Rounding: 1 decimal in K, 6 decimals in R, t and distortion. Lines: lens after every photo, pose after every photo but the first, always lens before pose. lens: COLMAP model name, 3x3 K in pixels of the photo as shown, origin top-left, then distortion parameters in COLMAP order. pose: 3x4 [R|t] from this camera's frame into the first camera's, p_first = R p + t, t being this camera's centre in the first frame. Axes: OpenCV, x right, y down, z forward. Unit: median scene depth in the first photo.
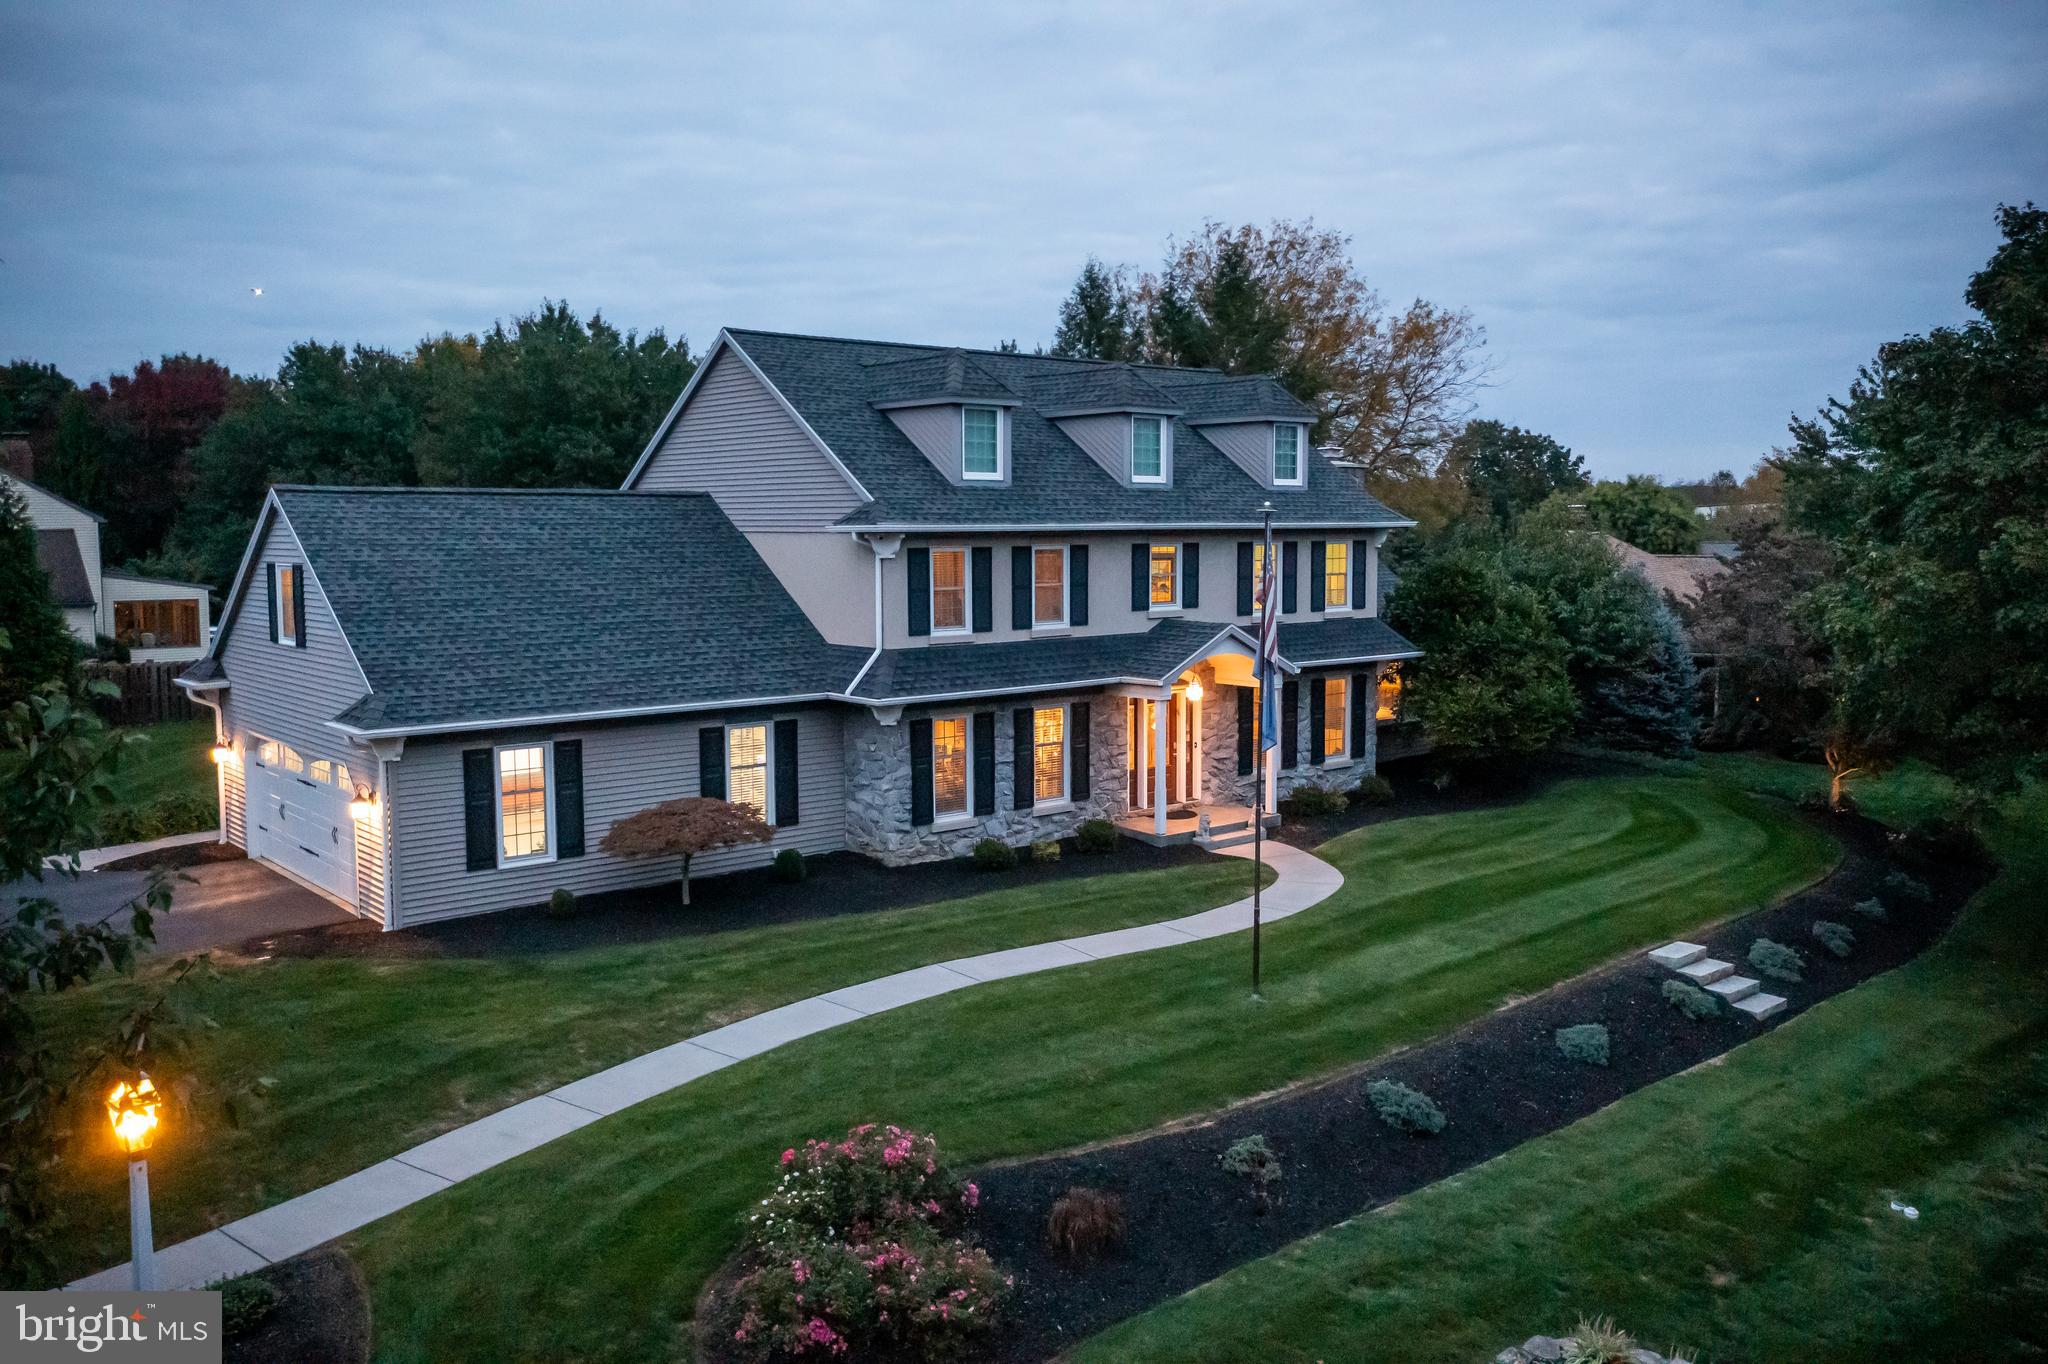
lens RADIAL K [[1624.7, 0, 1022.6], [0, 1624.7, 664.3], [0, 0, 1]] dist [-0.011902, 0.005978]
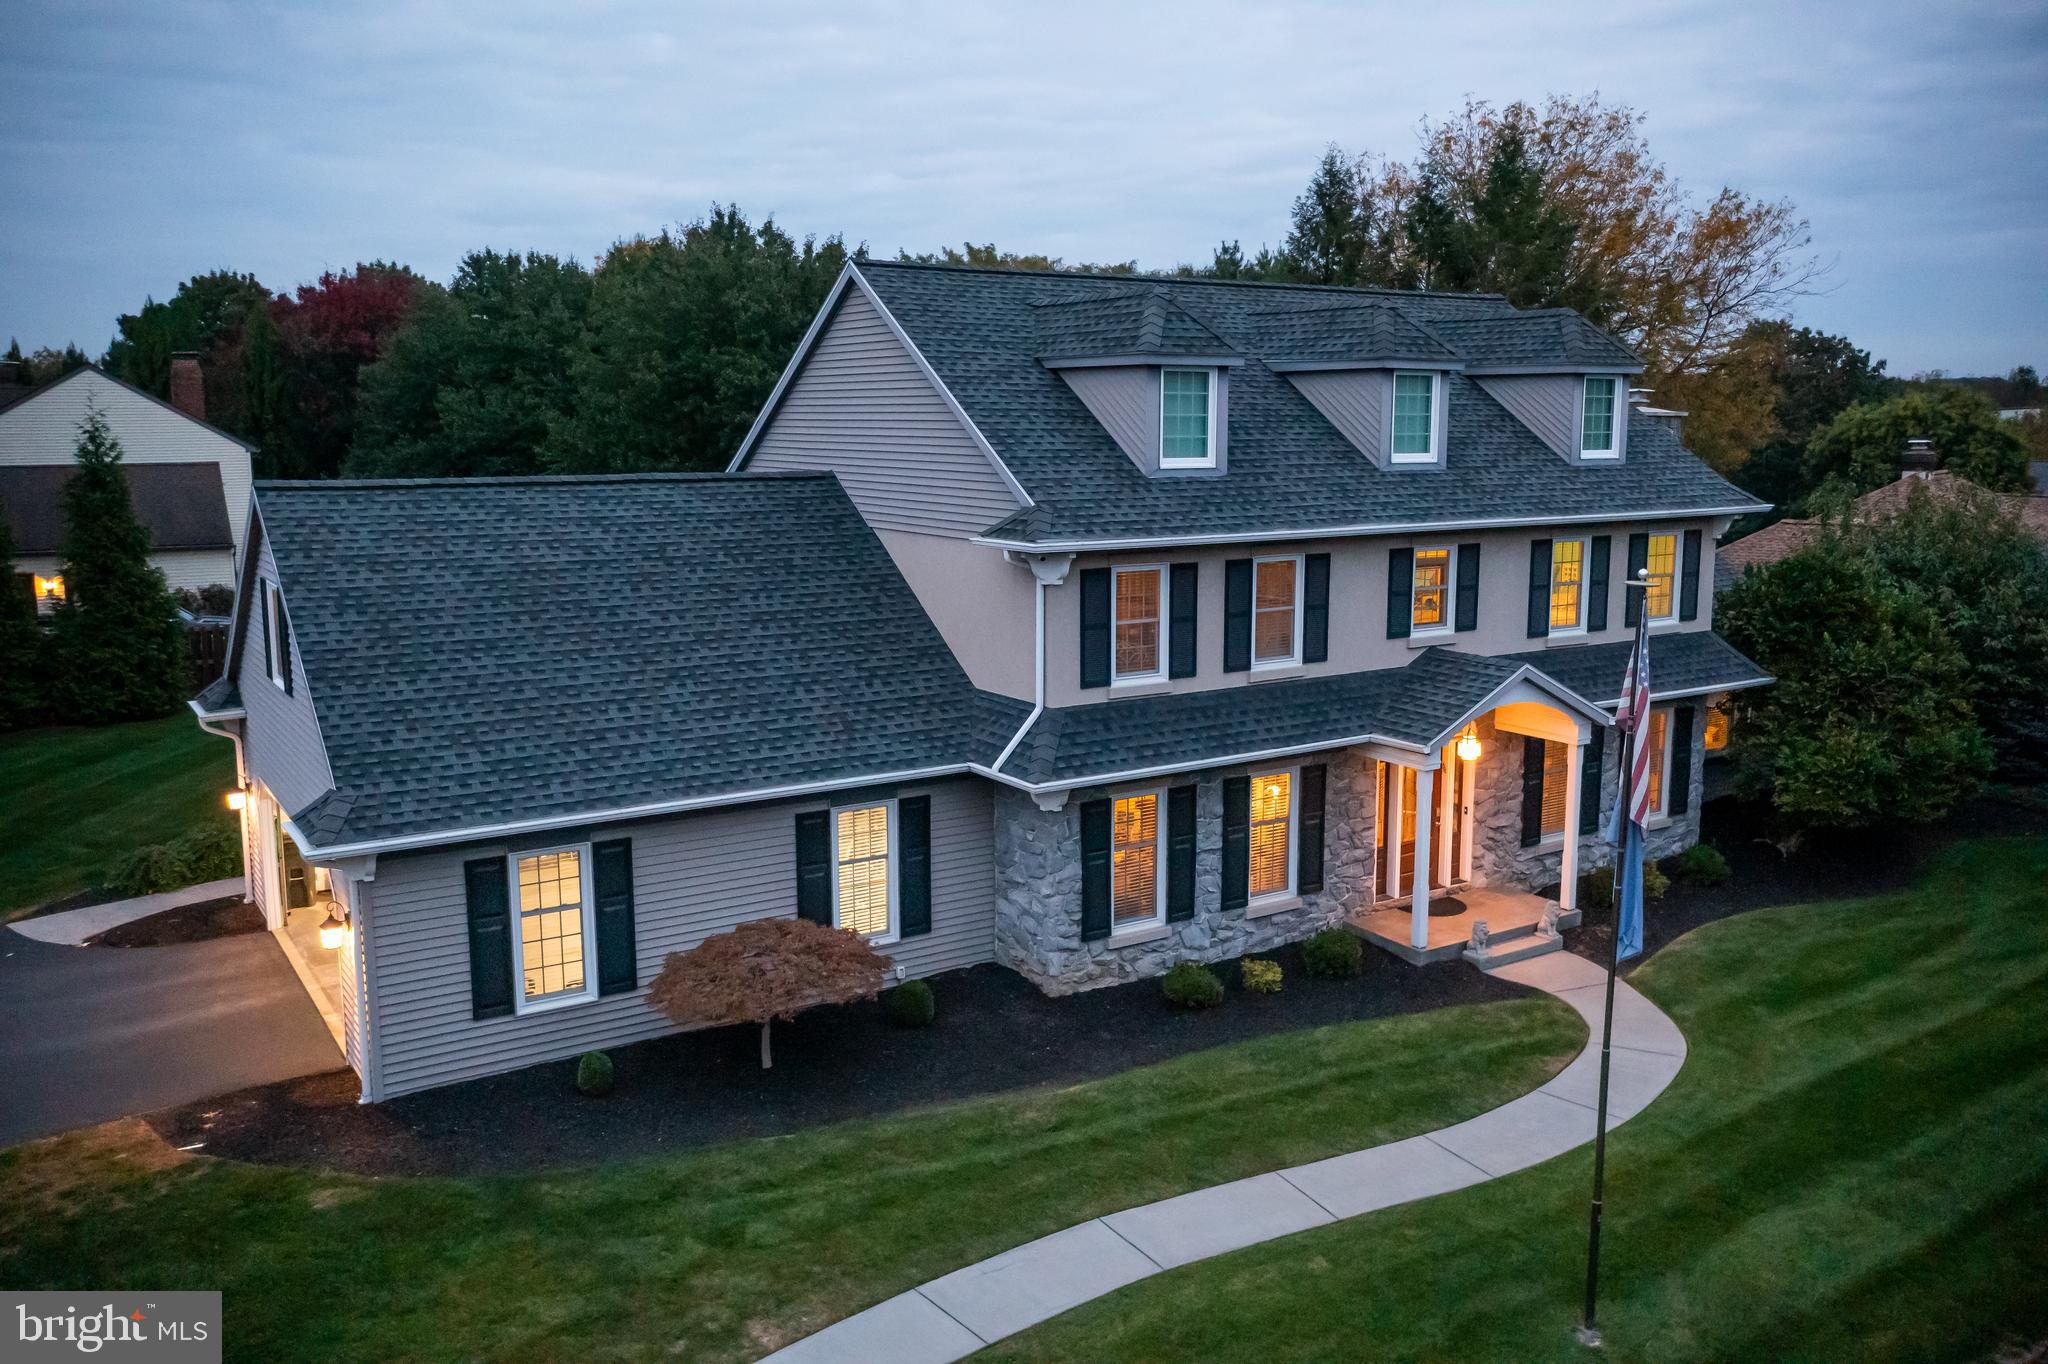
lens RADIAL K [[1624.7, 0, 1022.6], [0, 1624.7, 664.3], [0, 0, 1]] dist [-0.011902, 0.005978]
pose [[0.991169, 0.022193, -0.130735, -0.000430], [-0.013538, 0.997680, 0.066720, -0.068102], [0.131912, -0.064361, 0.989170, 0.241761]]
